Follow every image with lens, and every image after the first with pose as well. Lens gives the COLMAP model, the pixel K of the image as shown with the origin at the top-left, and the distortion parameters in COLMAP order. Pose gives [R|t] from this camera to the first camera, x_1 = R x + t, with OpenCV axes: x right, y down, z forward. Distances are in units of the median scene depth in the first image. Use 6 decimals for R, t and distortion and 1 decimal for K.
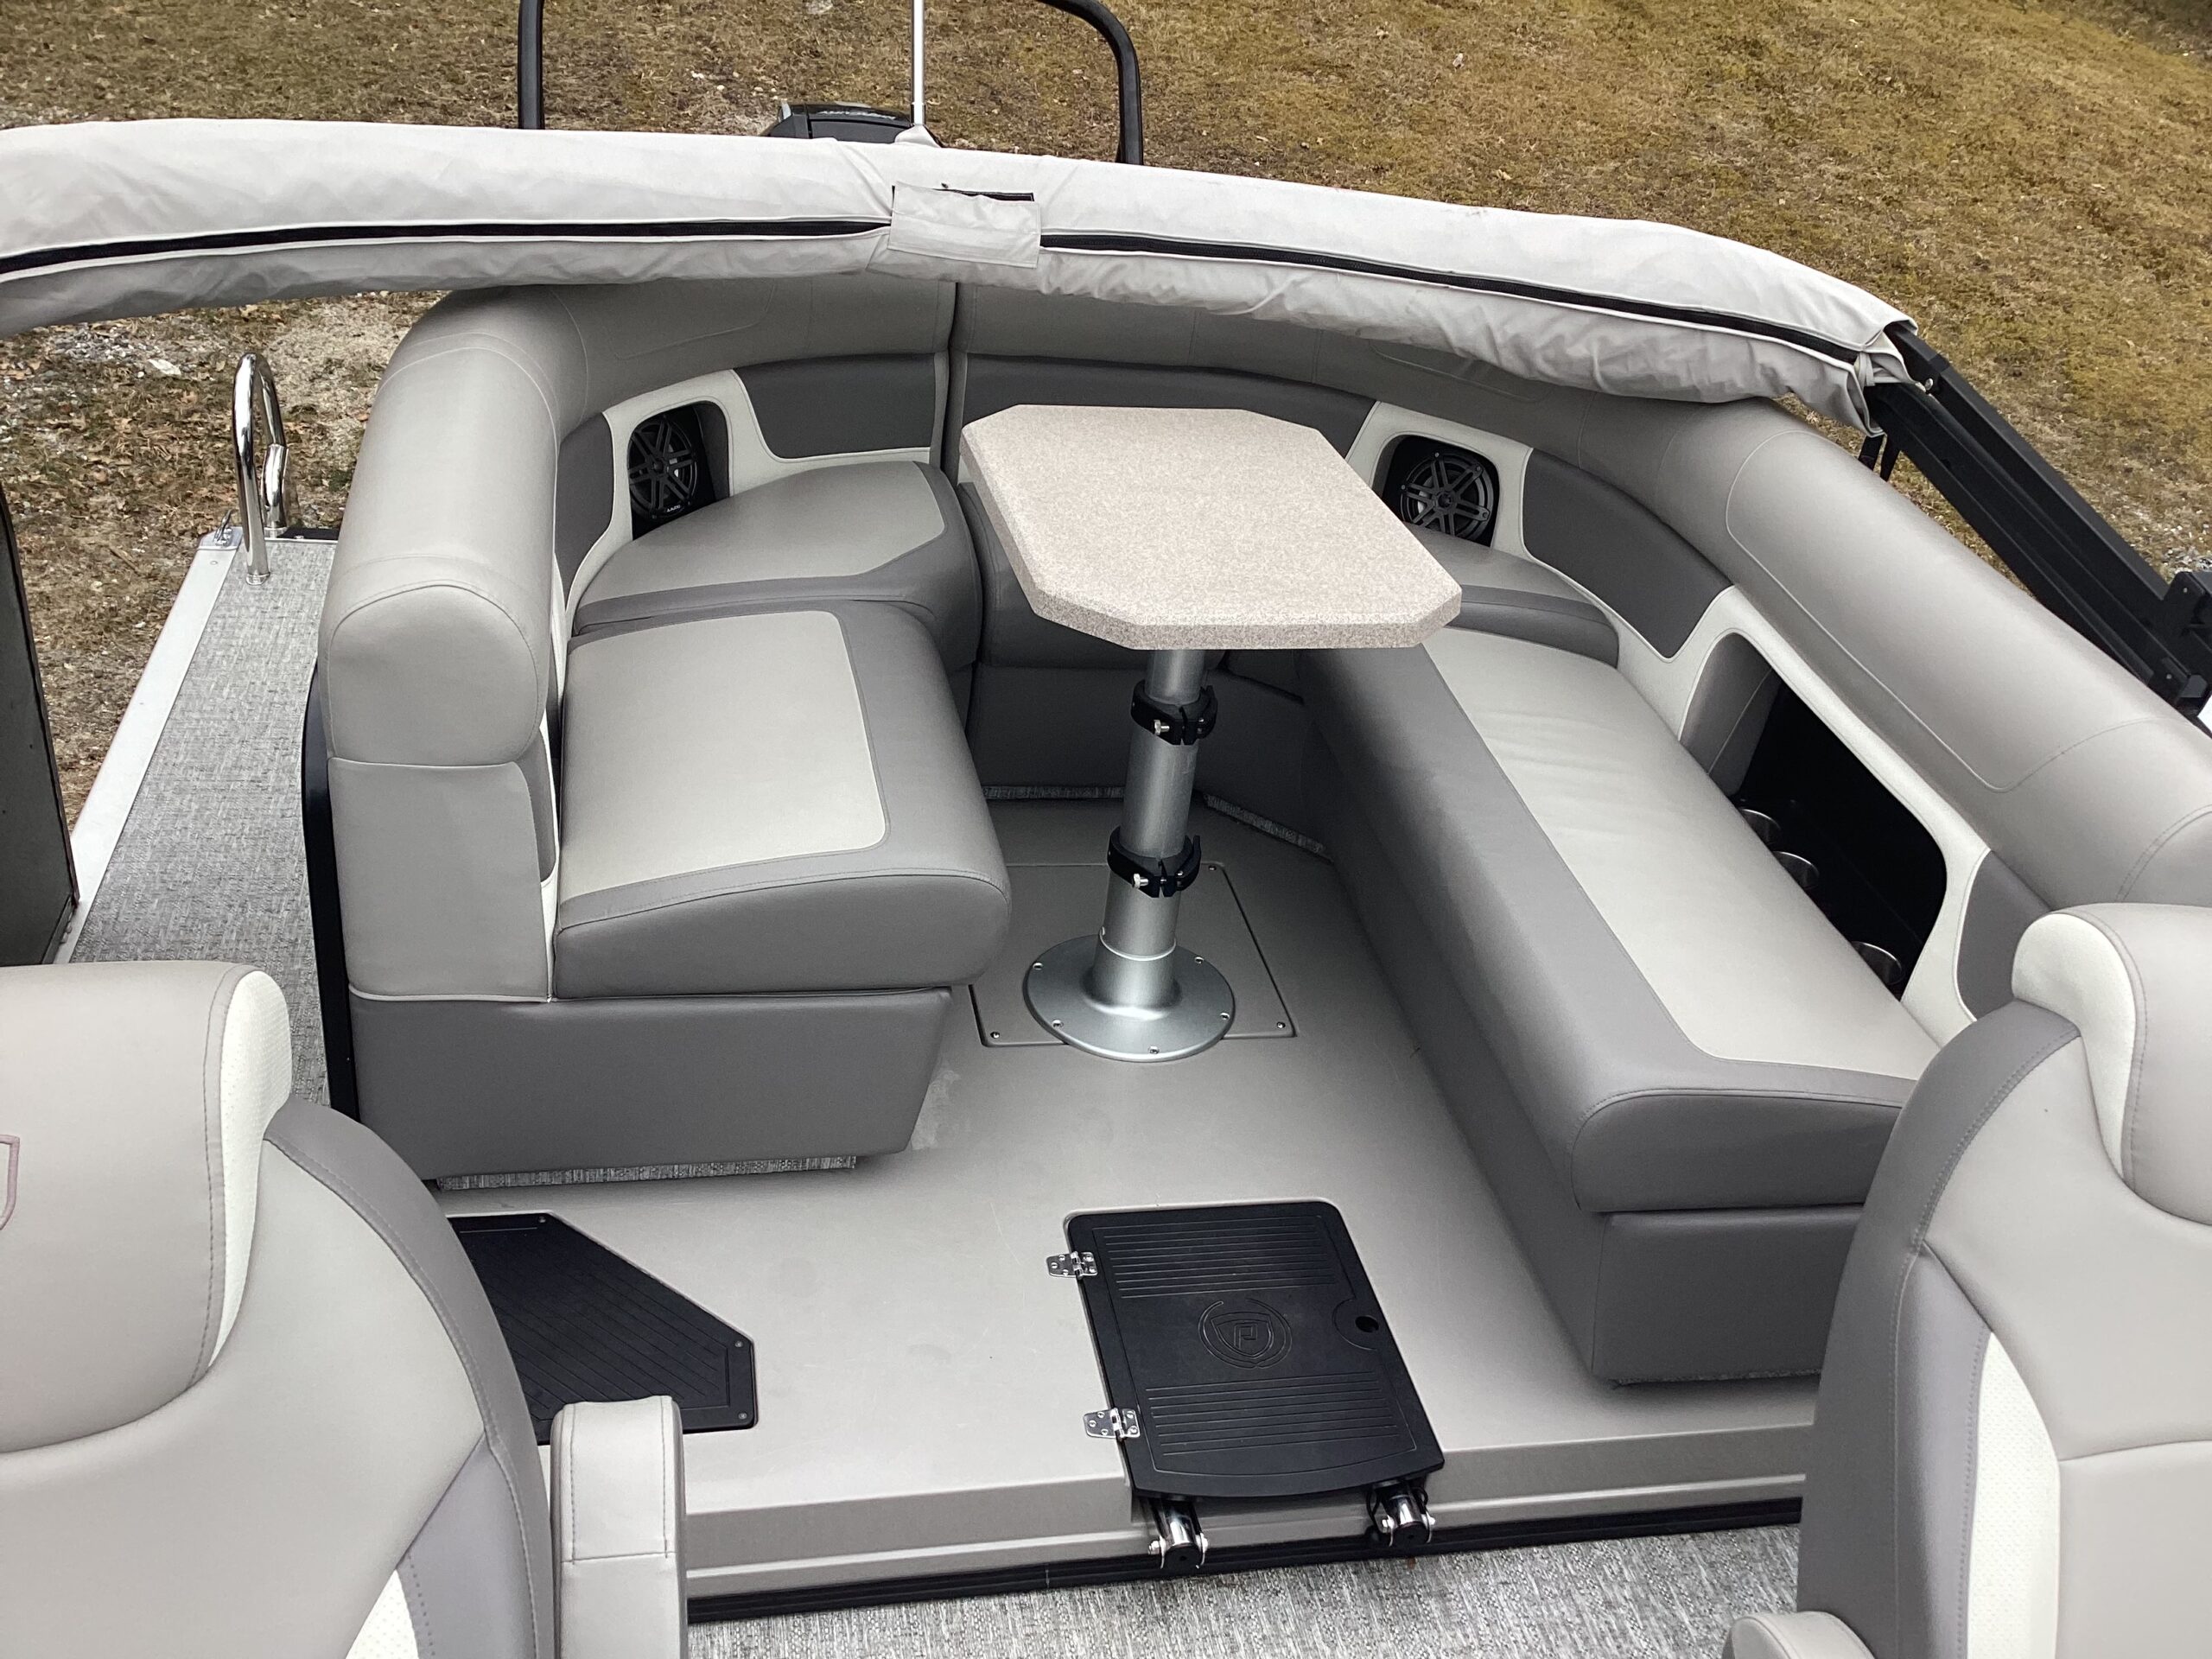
lens RADIAL K [[1999.6, 0, 1106.0], [0, 1999.6, 829.5], [0, 0, 1]] dist [0.060751, -0.093536]
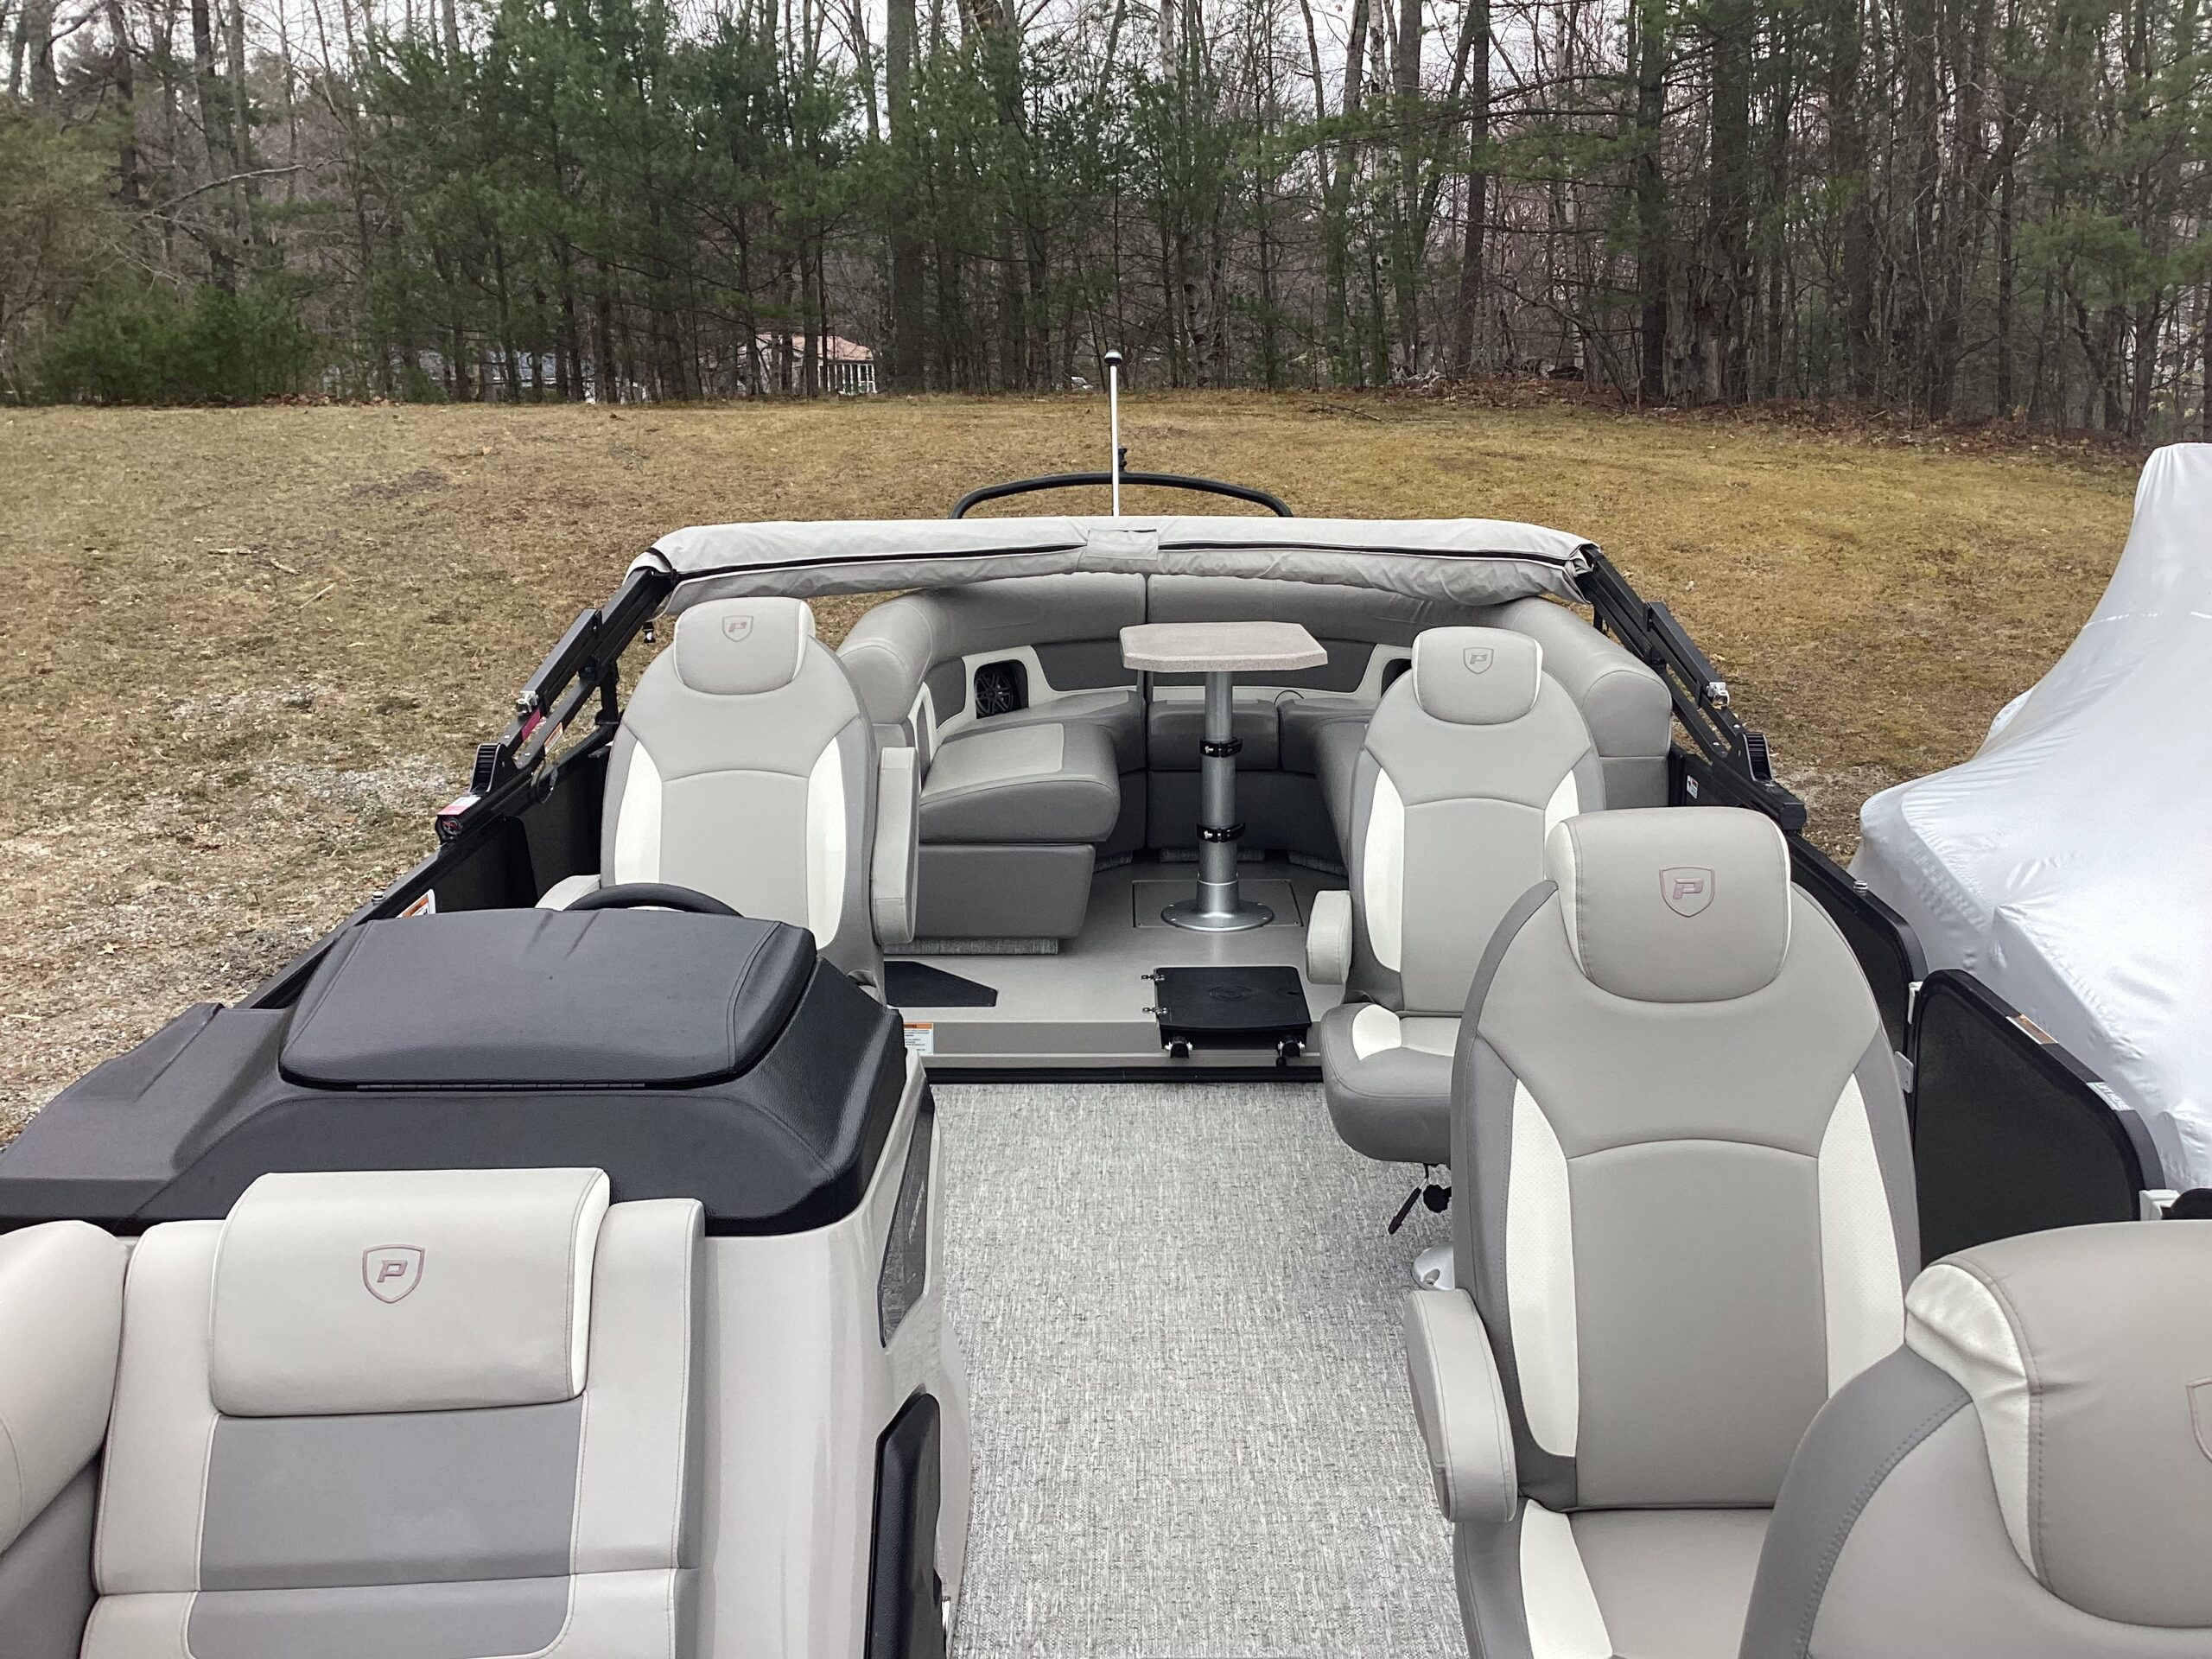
lens RADIAL K [[2029.3, 0, 1120.0], [0, 2029.3, 861.2], [0, 0, 1]] dist [0.116530, -0.193322]
pose [[0.972715, -0.065739, -0.222494, 0.348568], [-0.003926, 0.954213, -0.299102, 0.601141], [0.231969, 0.291814, 0.927920, -0.813980]]
